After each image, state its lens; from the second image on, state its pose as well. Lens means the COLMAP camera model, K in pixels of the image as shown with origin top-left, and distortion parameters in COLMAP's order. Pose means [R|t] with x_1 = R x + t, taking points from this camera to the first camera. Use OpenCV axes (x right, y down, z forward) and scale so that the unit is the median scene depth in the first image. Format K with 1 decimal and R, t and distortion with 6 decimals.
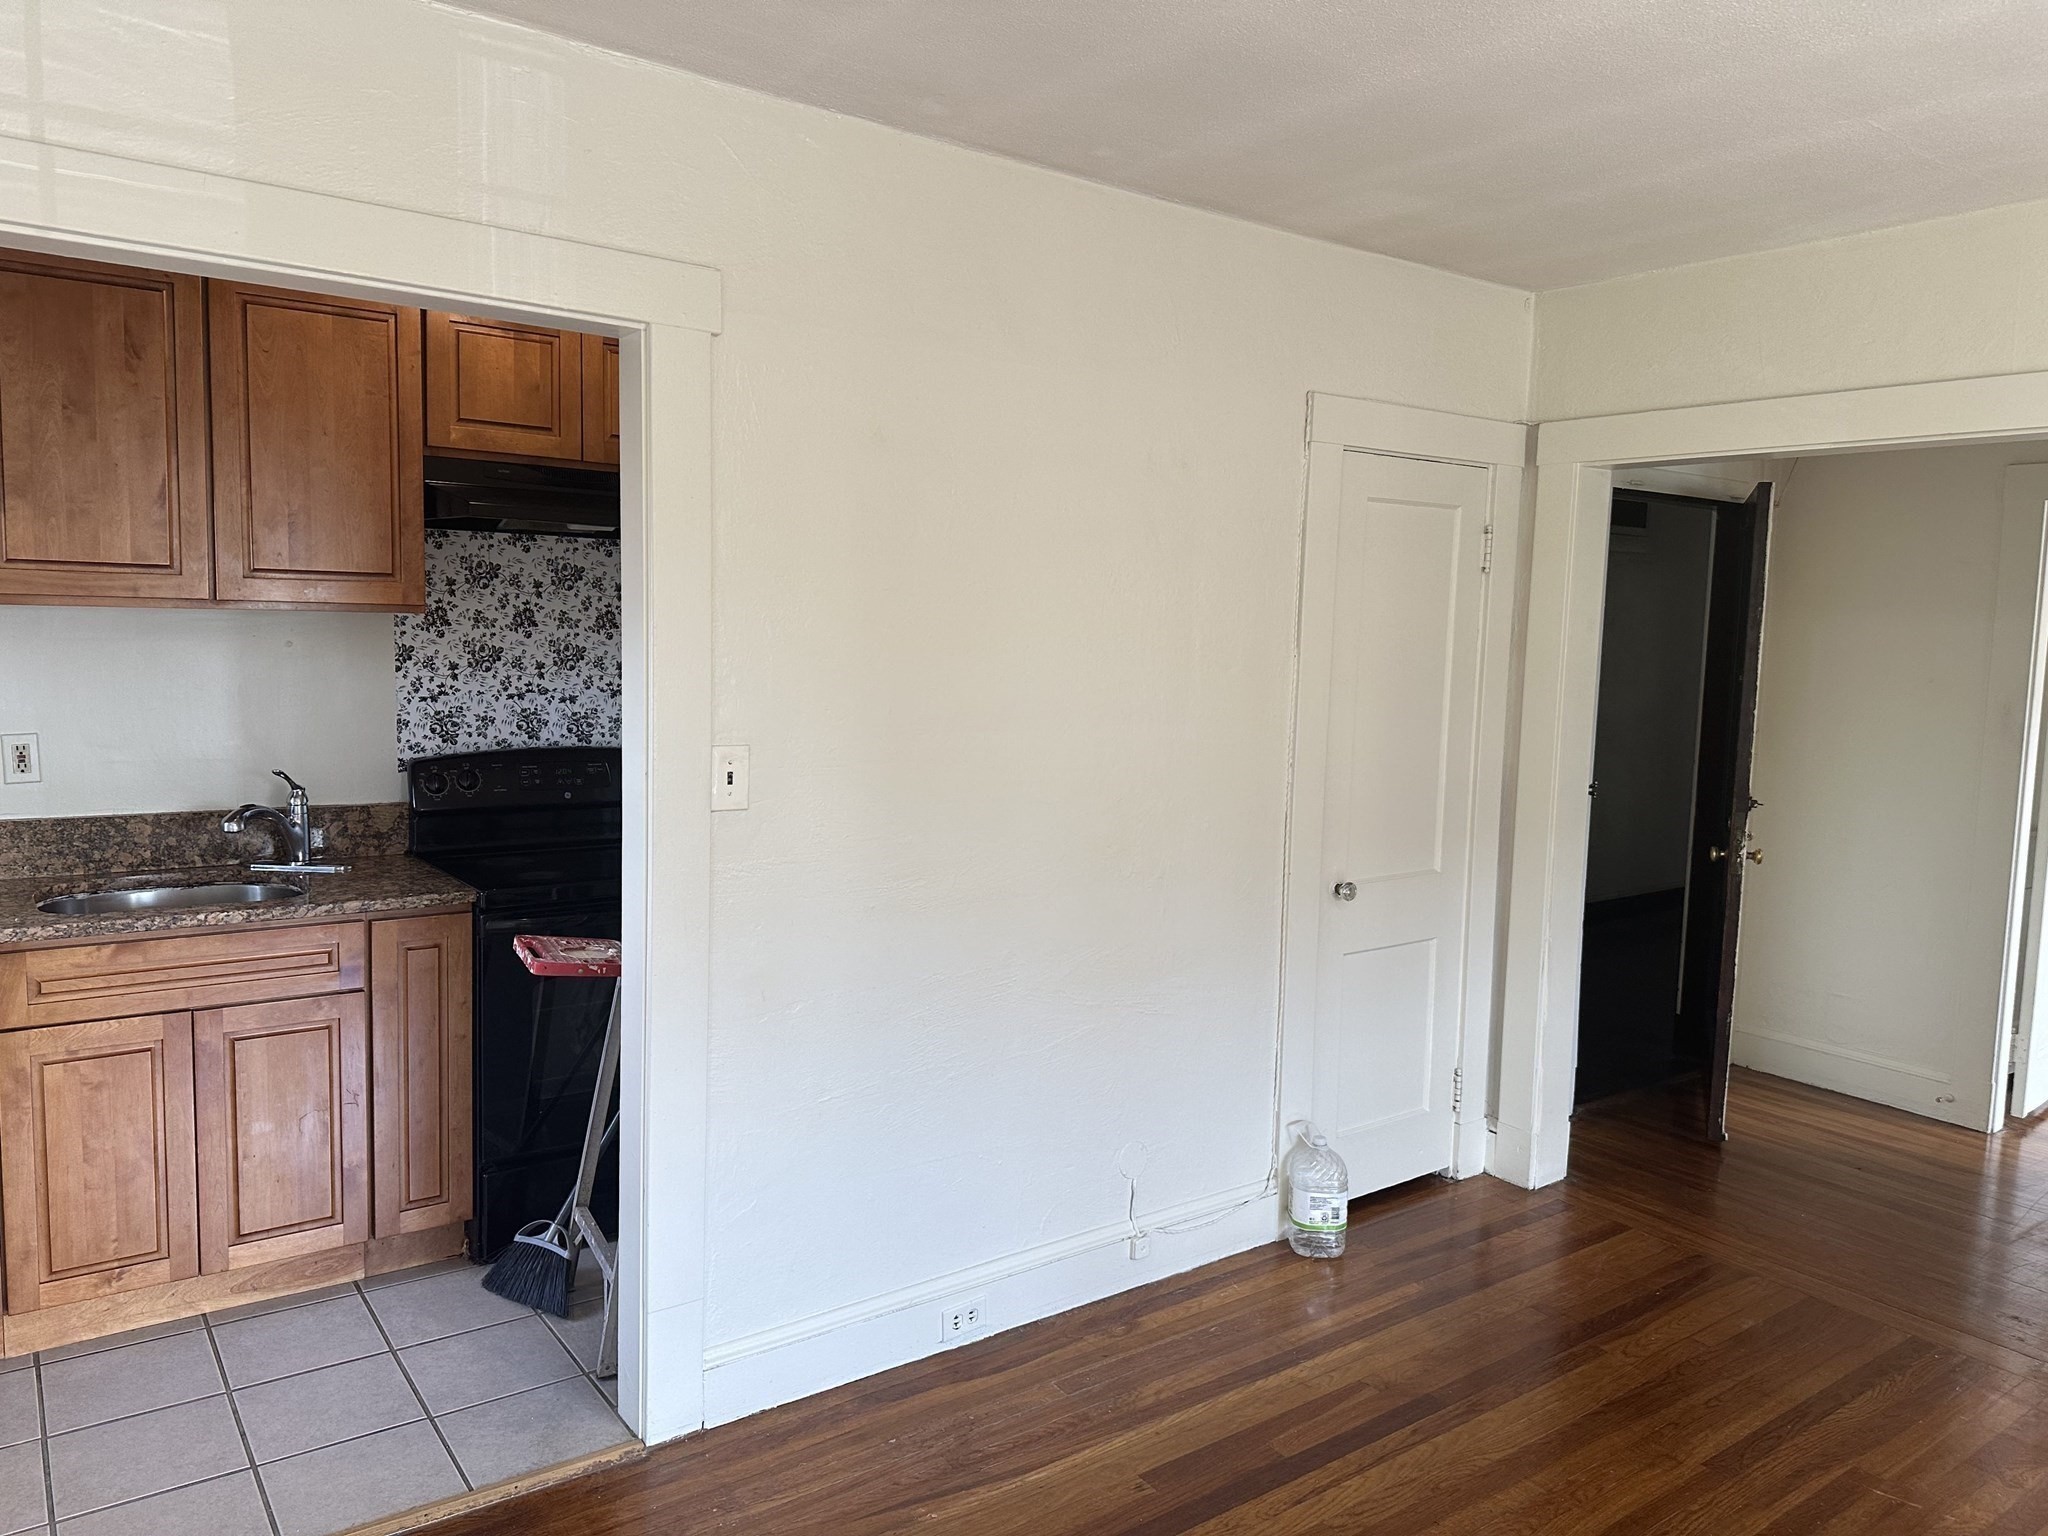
lens RADIAL K [[1421.2, 0, 1026.3], [0, 1421.2, 758.7], [0, 0, 1]] dist [0.047673, -0.032994]
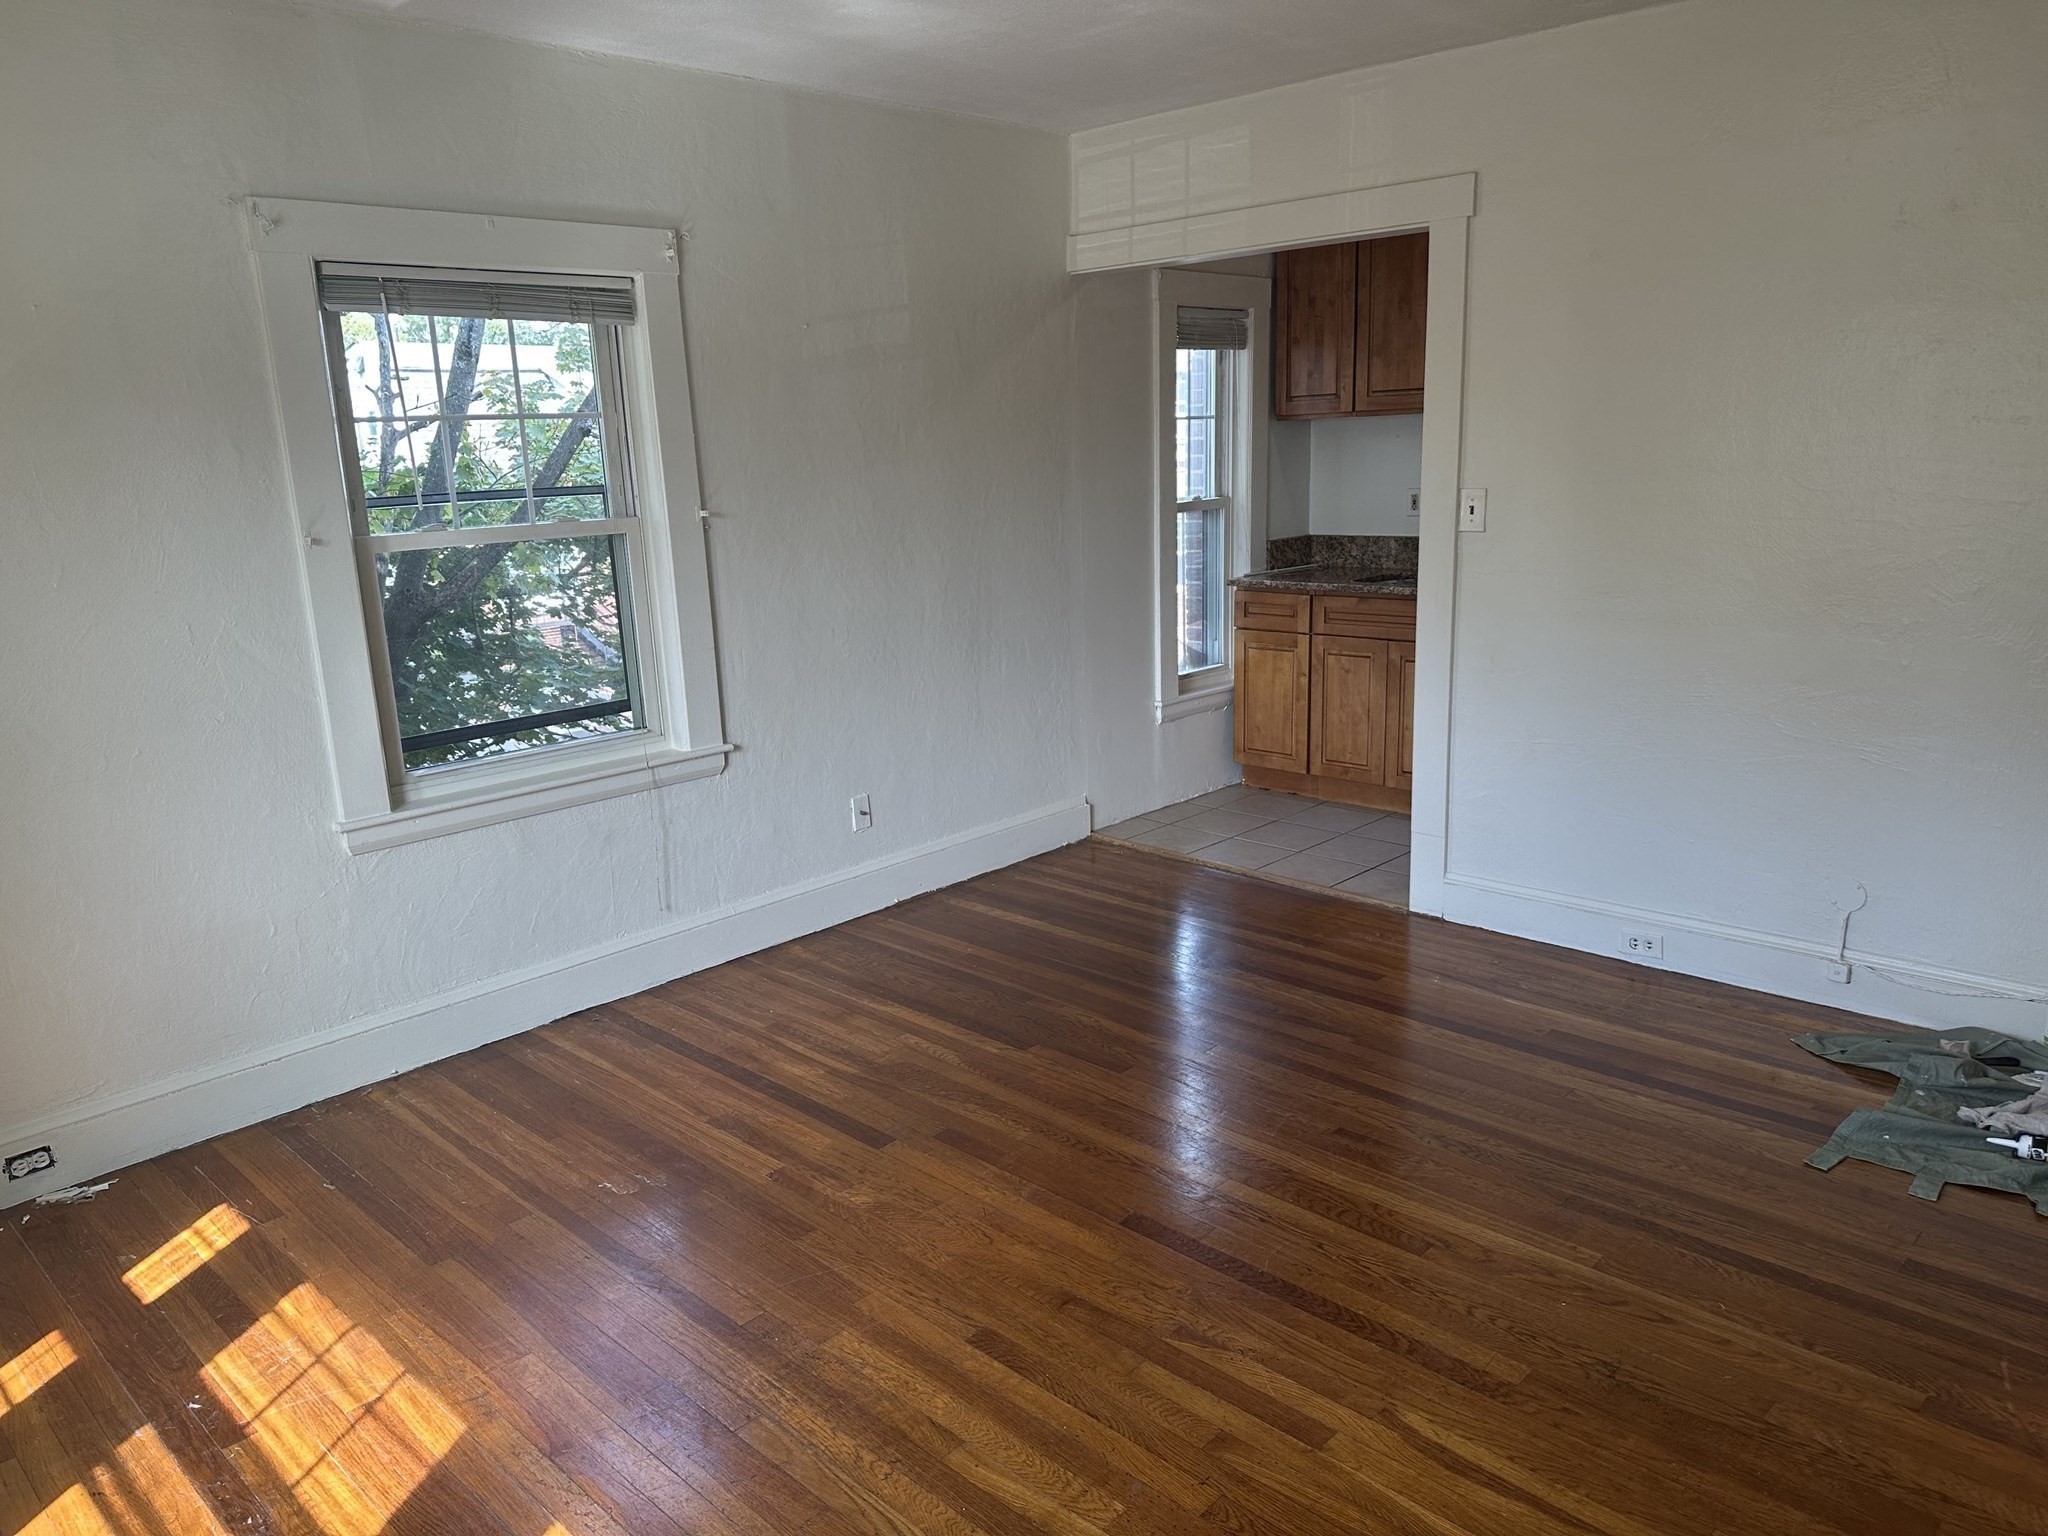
lens RADIAL K [[1421.2, 0, 1012.9], [0, 1421.2, 787.9], [0, 0, 1]] dist [0.047673, -0.032994]
pose [[0.155810, 0.199974, -0.967333, 1.163807], [-0.040979, 0.979759, 0.195942, 0.023252], [0.986937, 0.009111, 0.160851, 0.242856]]
